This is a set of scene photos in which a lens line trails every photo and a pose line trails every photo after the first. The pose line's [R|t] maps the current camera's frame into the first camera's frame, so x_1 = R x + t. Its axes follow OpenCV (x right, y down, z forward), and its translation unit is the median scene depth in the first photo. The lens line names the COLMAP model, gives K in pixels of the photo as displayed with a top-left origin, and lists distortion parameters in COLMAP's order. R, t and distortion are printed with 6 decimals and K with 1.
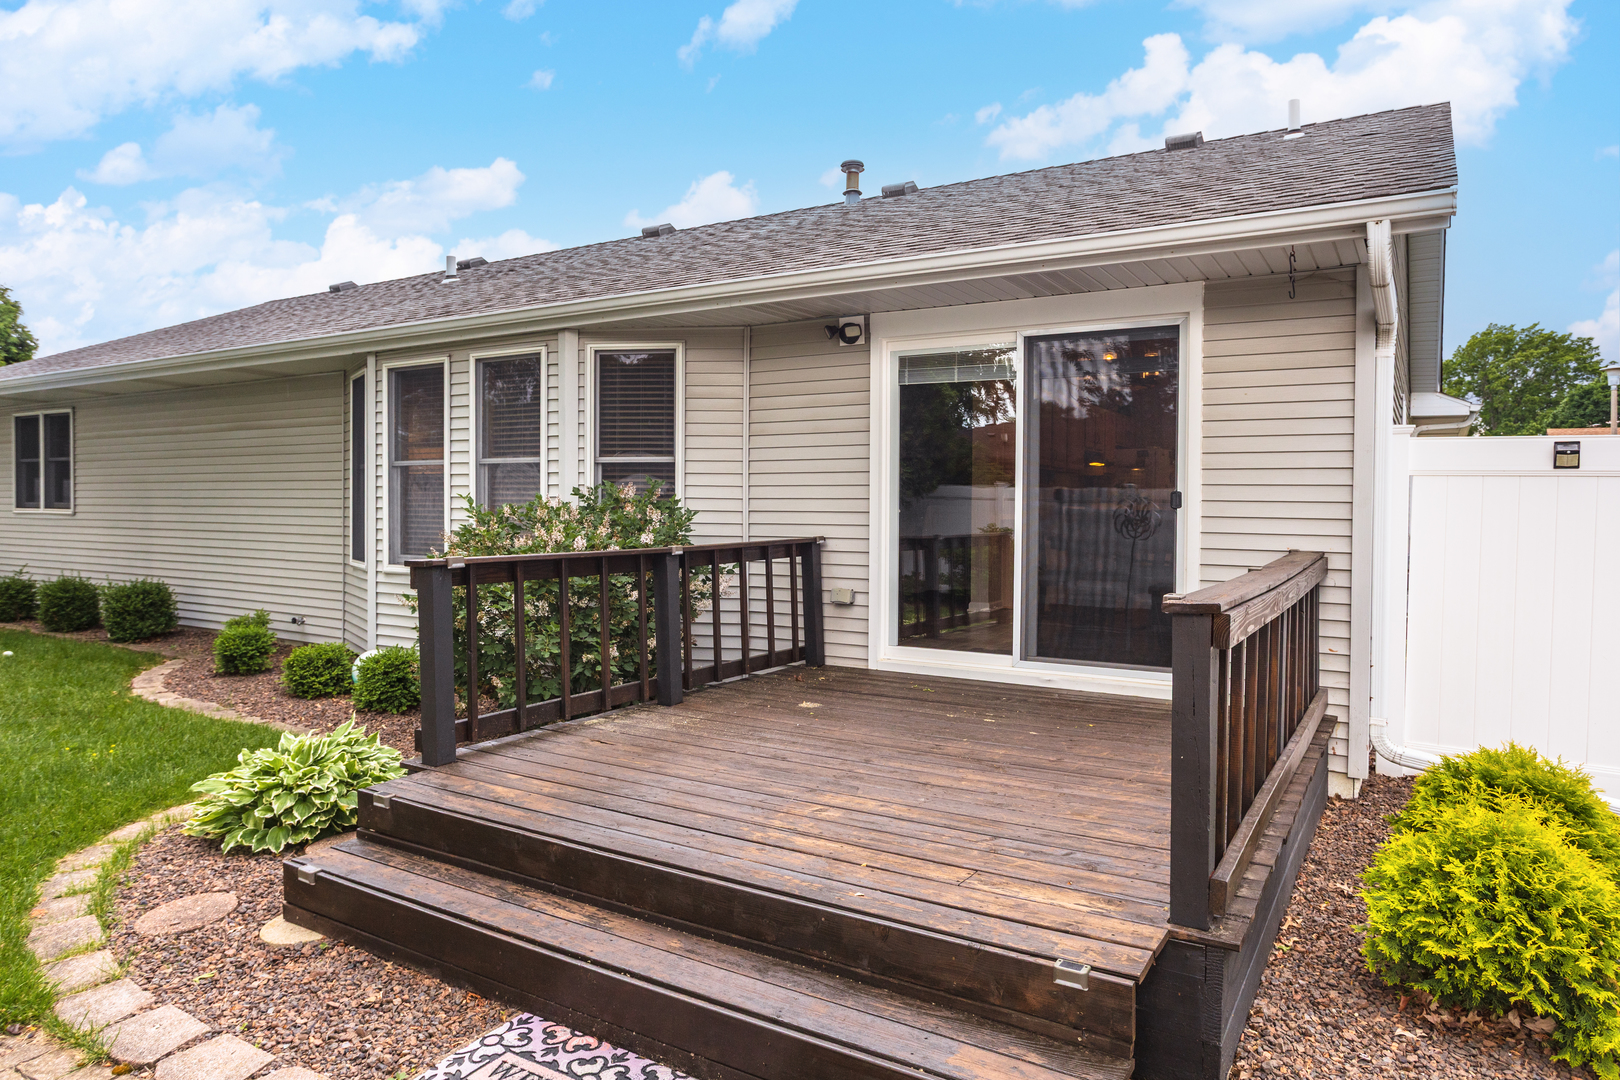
lens RADIAL K [[1069.4, 0, 742.8], [0, 1069.4, 530.9], [0, 0, 1]] dist [-0.018843, 0.003737]
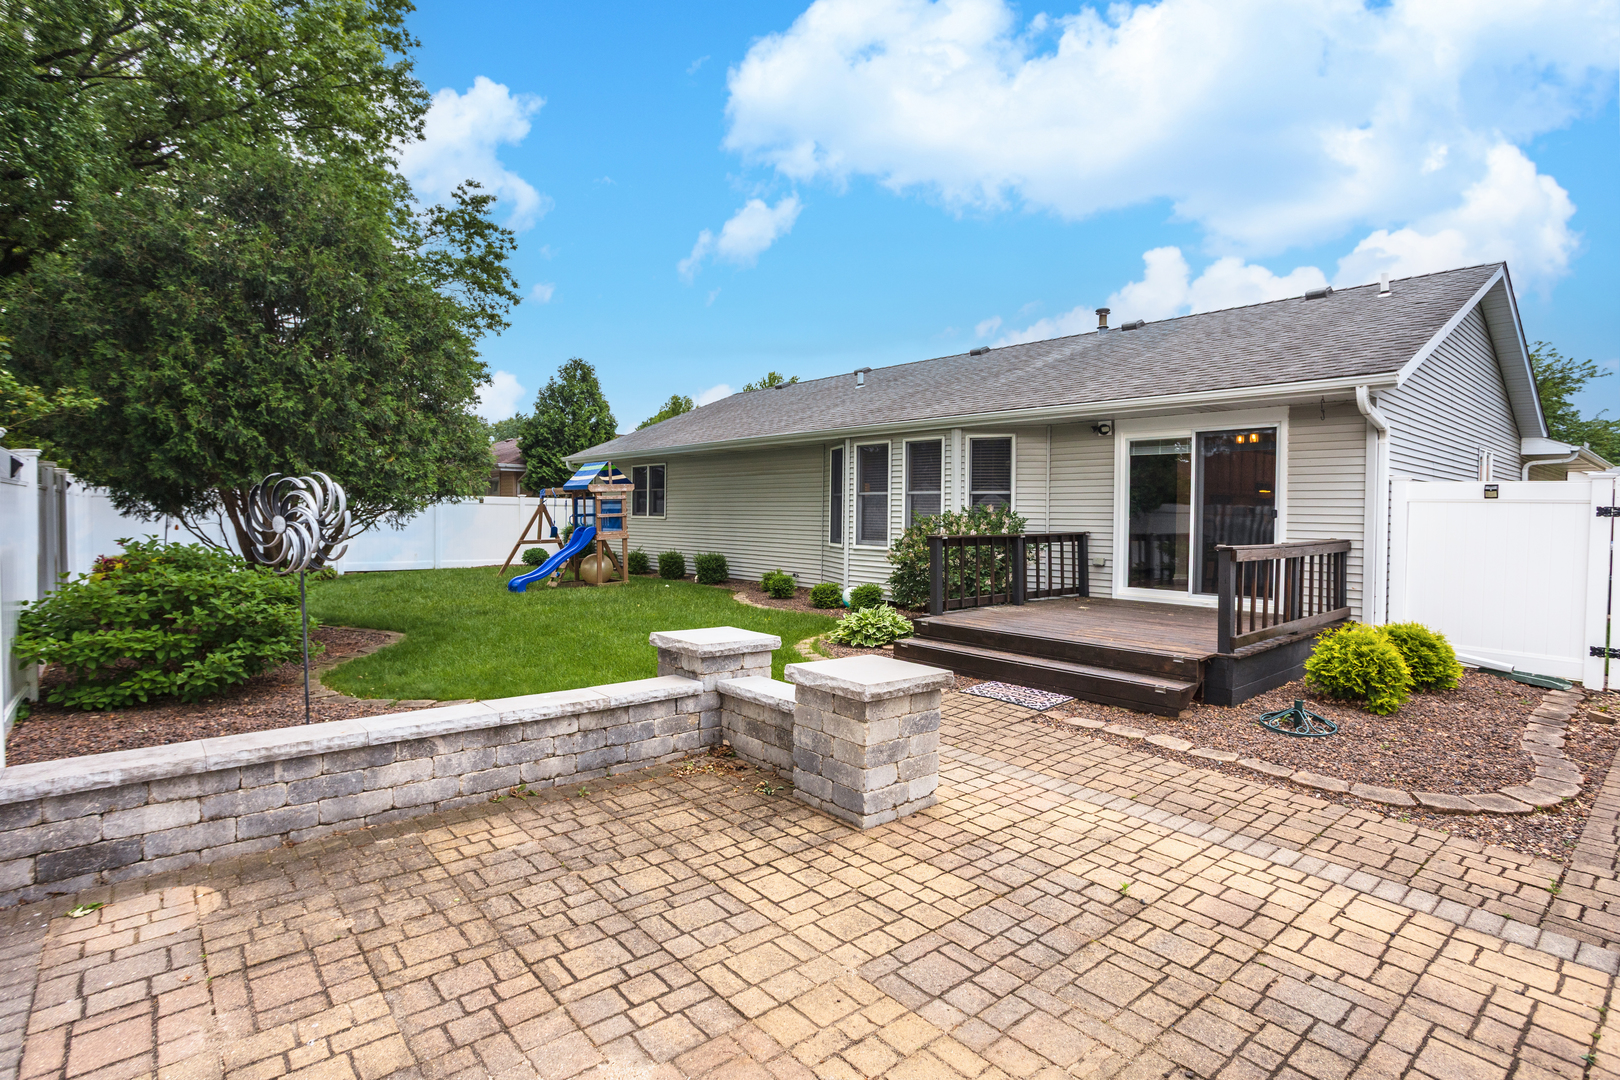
lens RADIAL K [[790.2, 0, 812.4], [0, 790.2, 520.5], [0, 0, 1]] dist [-0.052798, 0.033843]
pose [[0.969392, 0.006521, -0.245433, -0.064711], [-0.011175, 0.999783, -0.017574, 0.015914], [0.245266, 0.019779, 0.969254, -0.535466]]
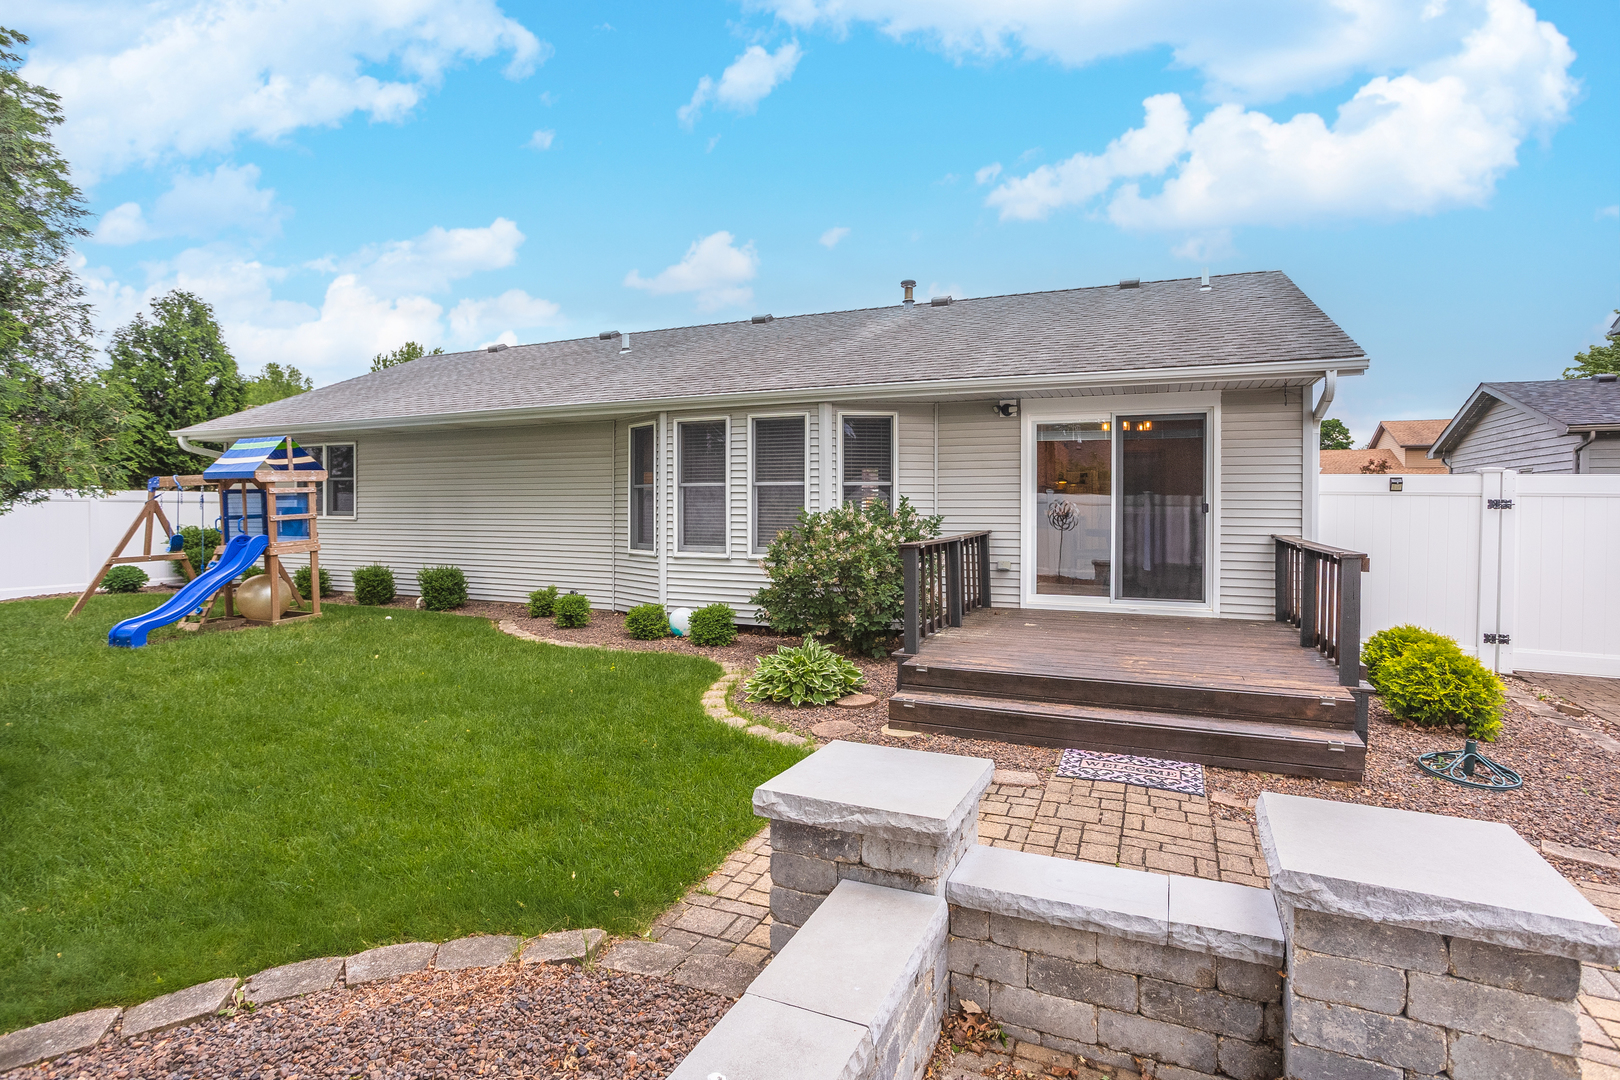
lens RADIAL K [[832.7, 0, 827.2], [0, 832.7, 521.2], [0, 0, 1]] dist [-0.053742, 0.028082]
pose [[0.986060, -0.007283, 0.166232, -0.392583], [0.008736, 0.999930, -0.008009, -0.000903], [-0.166162, 0.009349, 0.986054, -0.238967]]
